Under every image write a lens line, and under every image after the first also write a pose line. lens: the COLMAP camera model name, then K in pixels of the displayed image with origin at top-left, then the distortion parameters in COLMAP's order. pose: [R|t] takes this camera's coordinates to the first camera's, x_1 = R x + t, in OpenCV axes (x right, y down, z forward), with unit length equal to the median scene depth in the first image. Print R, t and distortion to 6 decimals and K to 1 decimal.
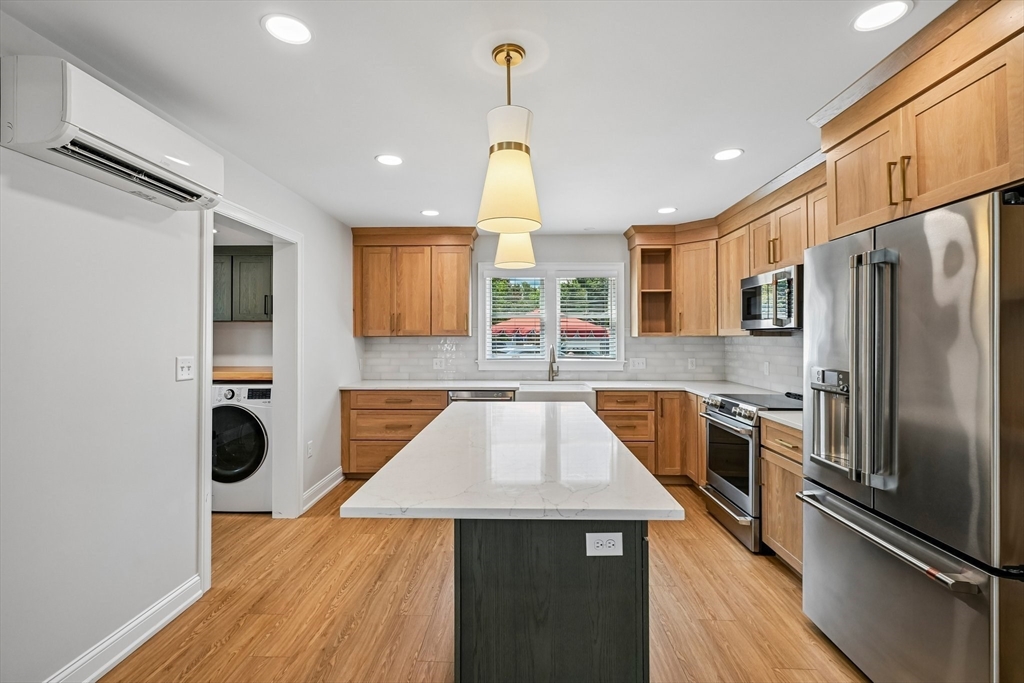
lens RADIAL K [[460.8, 0, 511.3], [0, 460.8, 333.5], [0, 0, 1]] dist [0.000492, -0.000049]
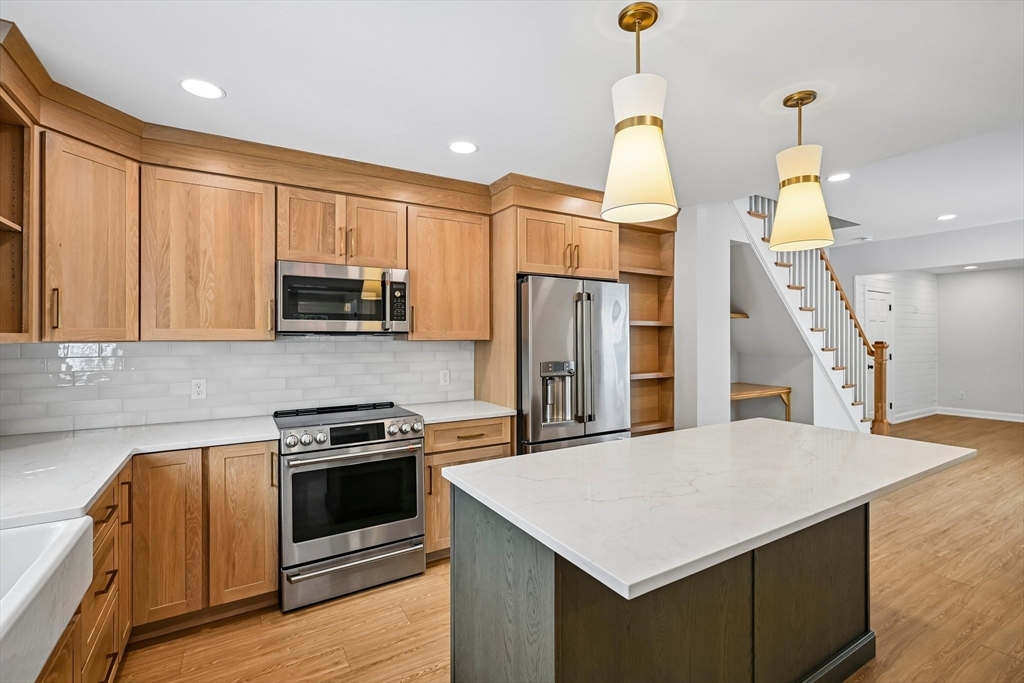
lens RADIAL K [[463.9, 0, 510.2], [0, 463.9, 337.9], [0, 0, 1]] dist [0.000461, -0.000049]
pose [[-0.540510, 0.003493, 0.841330, -0.246562], [-0.001465, 0.999986, -0.005093, 0.003737], [-0.841336, -0.003985, -0.540498, 0.926248]]
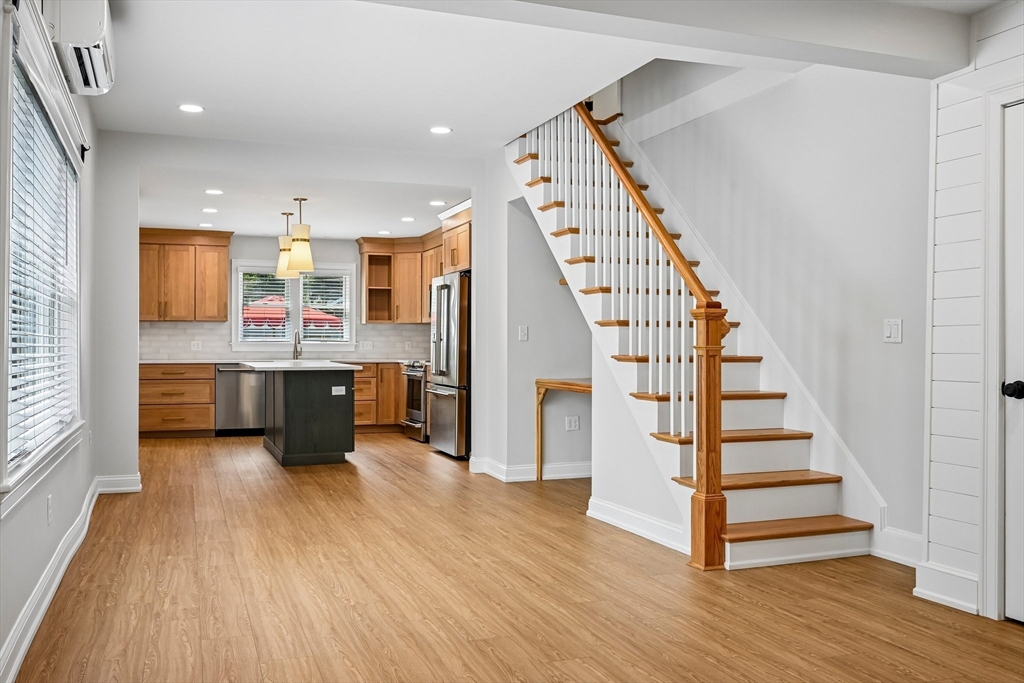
lens RADIAL K [[886.8, 0, 512.0], [0, 886.8, 341.5], [0, 0, 1]] dist [-0.004174, 0.003982]
pose [[0.924965, 0.003087, 0.380041, -0.308717], [-0.005025, 0.999979, 0.004108, 0.048656], [-0.380020, -0.005709, 0.924961, -1.551767]]
